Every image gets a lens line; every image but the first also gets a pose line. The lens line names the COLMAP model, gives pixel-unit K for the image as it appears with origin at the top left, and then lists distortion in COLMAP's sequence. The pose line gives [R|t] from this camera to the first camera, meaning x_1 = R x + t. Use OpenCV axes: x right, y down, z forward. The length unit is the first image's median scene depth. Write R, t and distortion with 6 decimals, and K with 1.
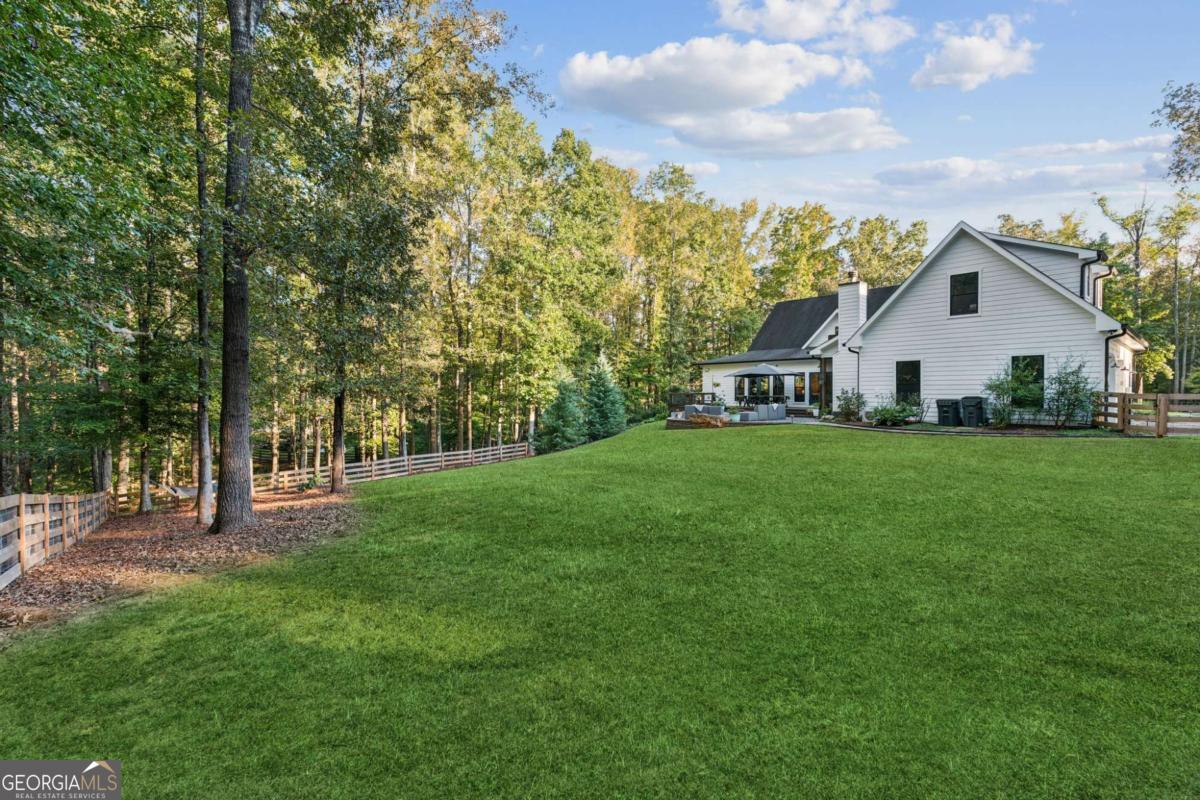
lens RADIAL K [[521.2, 0, 601.6], [0, 521.2, 438.8], [0, 0, 1]] dist [0.013037, -0.000078]
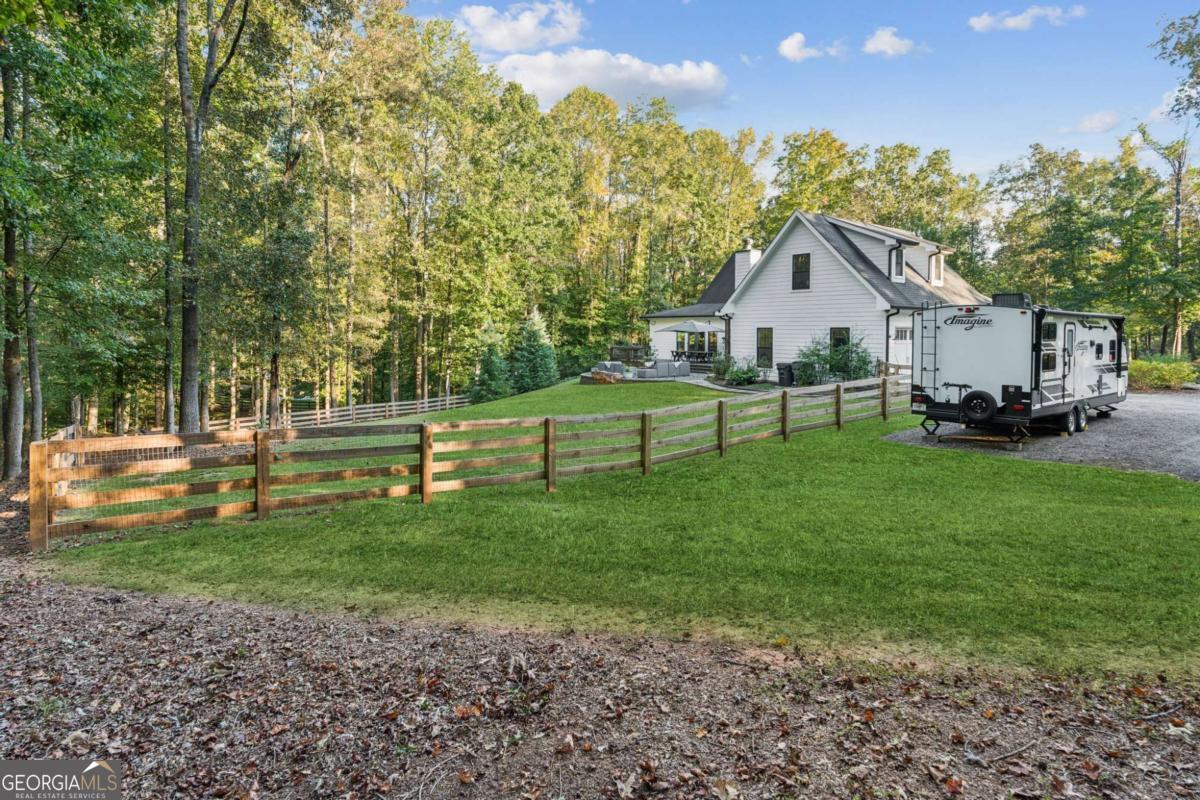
lens RADIAL K [[617.2, 0, 601.2], [0, 617.2, 411.1], [0, 0, 1]] dist [-0.002861, -0.000049]
pose [[0.998848, 0.011101, -0.046684, 0.167176], [-0.009169, 0.999100, 0.041412, -0.010999], [0.047101, -0.040937, 0.998051, -0.204427]]
